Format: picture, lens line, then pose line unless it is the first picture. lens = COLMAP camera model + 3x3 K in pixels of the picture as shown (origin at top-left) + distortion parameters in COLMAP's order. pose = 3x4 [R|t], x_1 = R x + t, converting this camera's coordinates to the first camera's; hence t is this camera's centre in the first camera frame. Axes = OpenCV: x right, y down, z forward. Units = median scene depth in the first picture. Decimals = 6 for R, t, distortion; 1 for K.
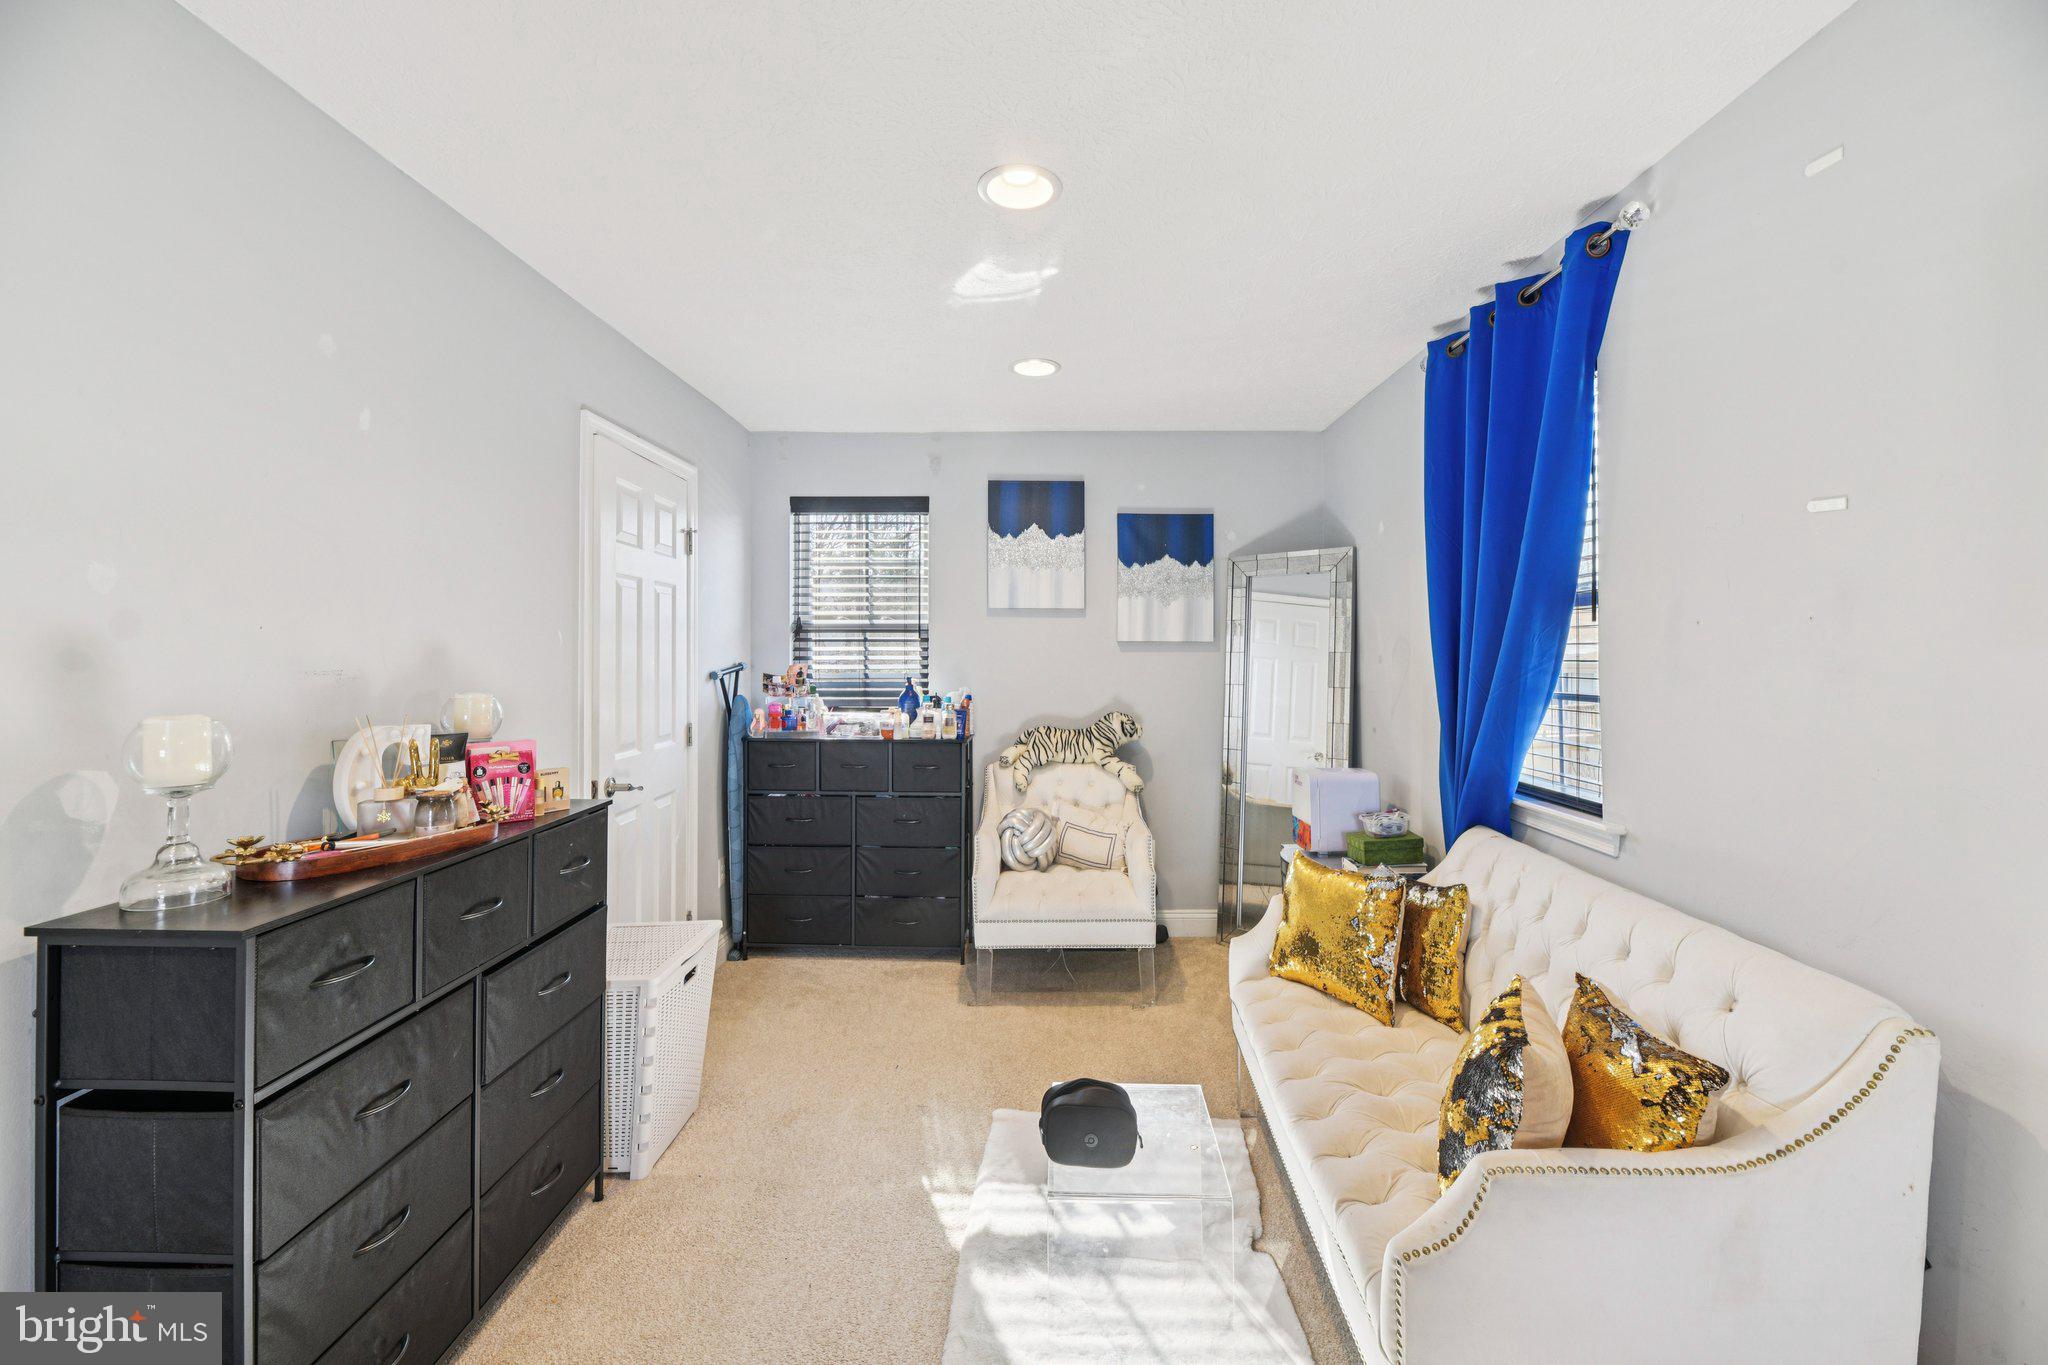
lens RADIAL K [[823.8, 0, 1031.4], [0, 823.8, 667.3], [0, 0, 1]] dist [0.002267, -0.002098]
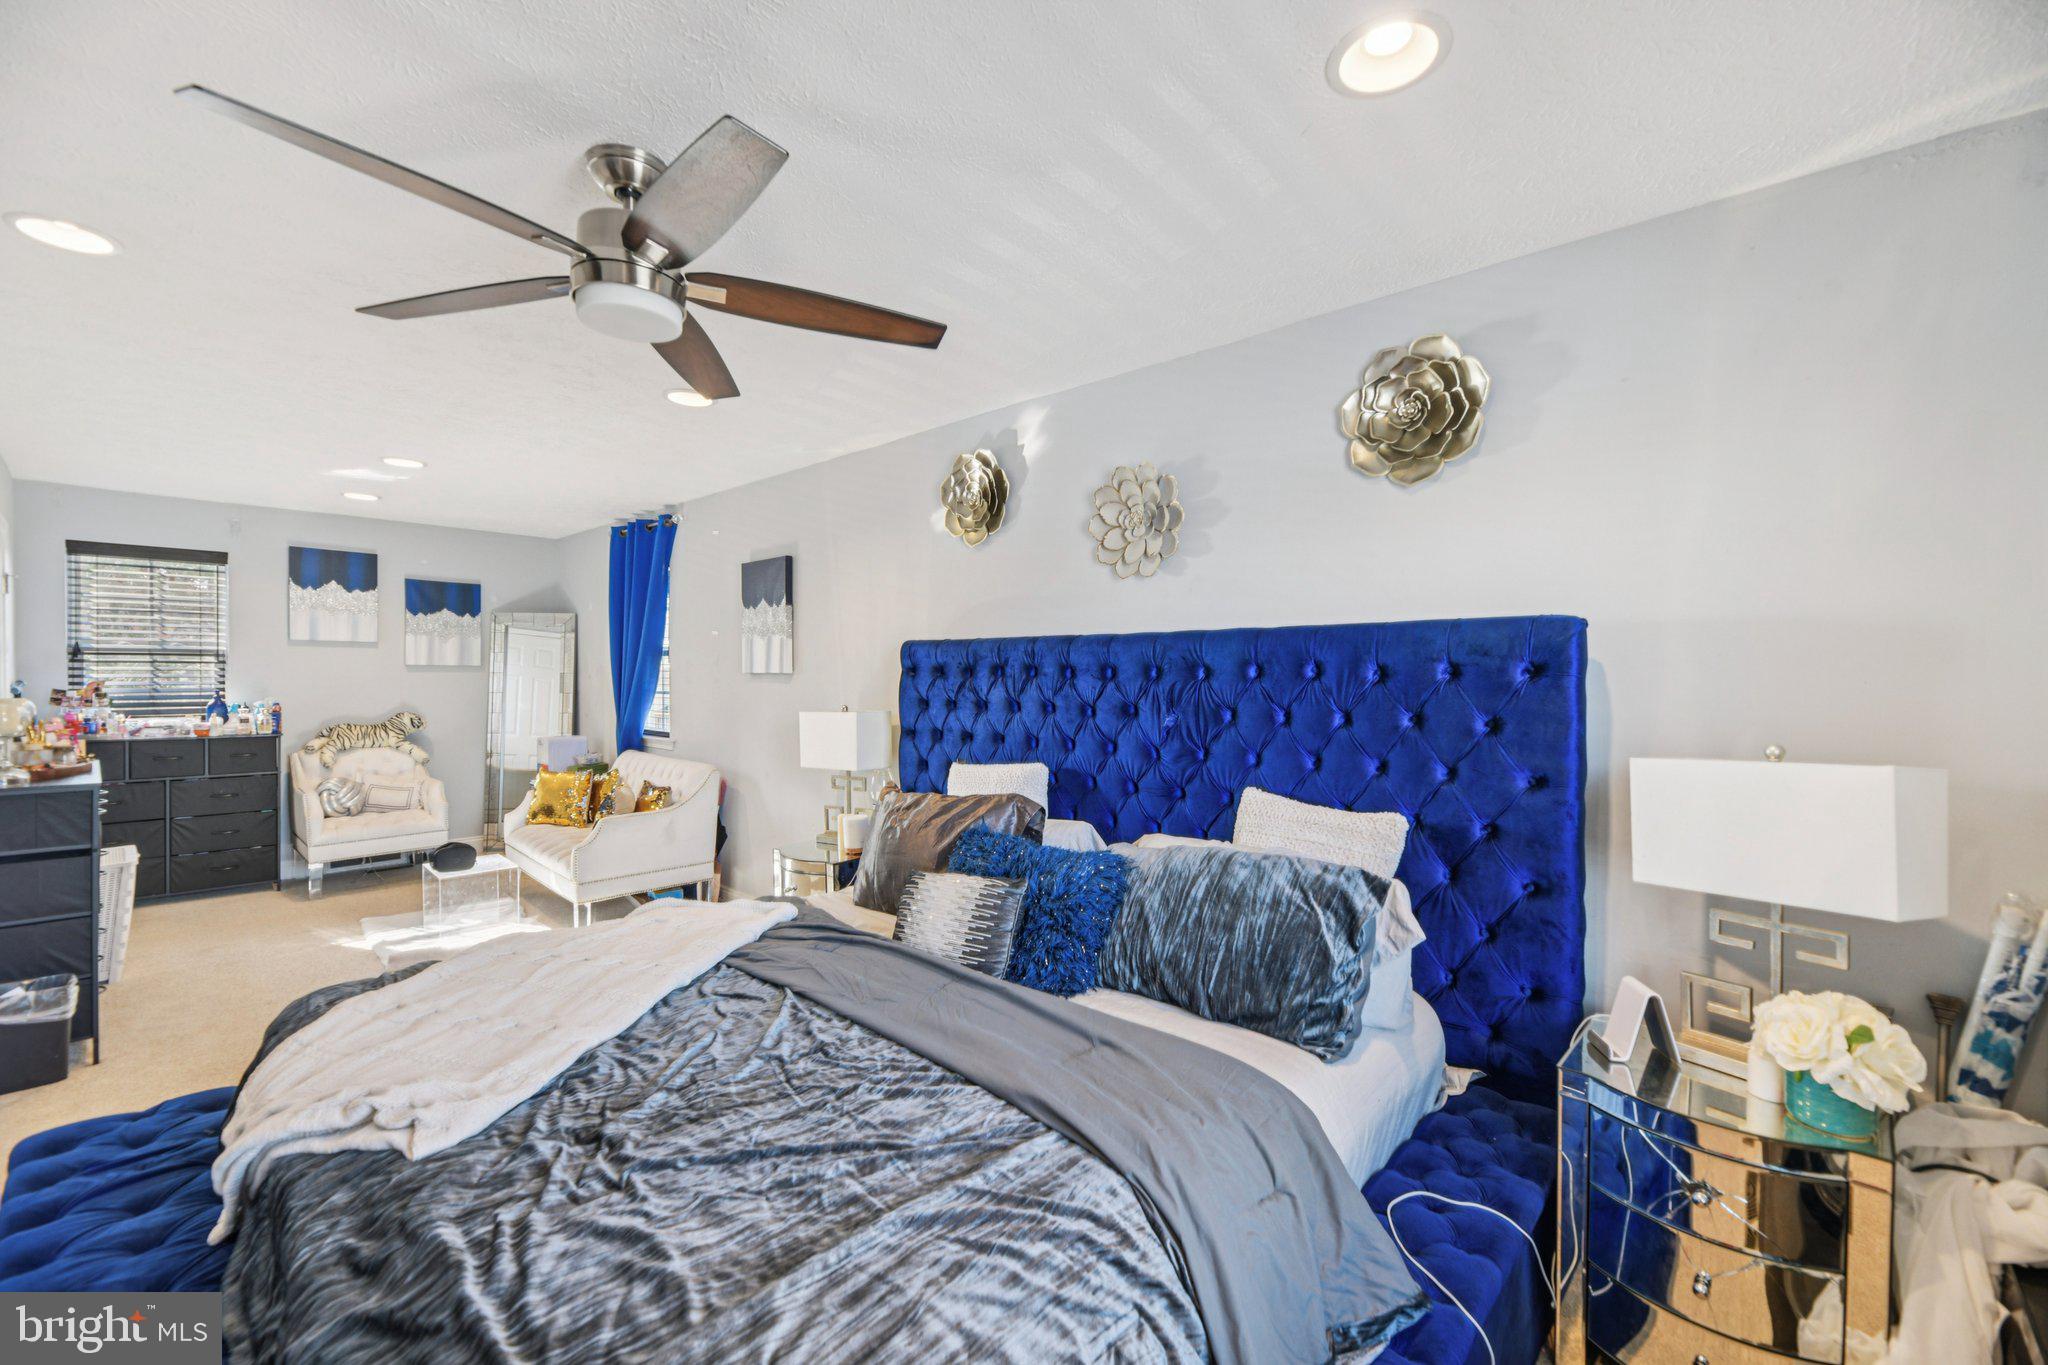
lens RADIAL K [[823.8, 0, 1039.5], [0, 823.8, 673.8], [0, 0, 1]] dist [0.002267, -0.002098]
pose [[0.647322, 0.001531, 0.762215, -0.298414], [0.004758, 0.999970, -0.006050, -0.000590], [-0.762202, 0.007543, 0.647295, -0.864418]]
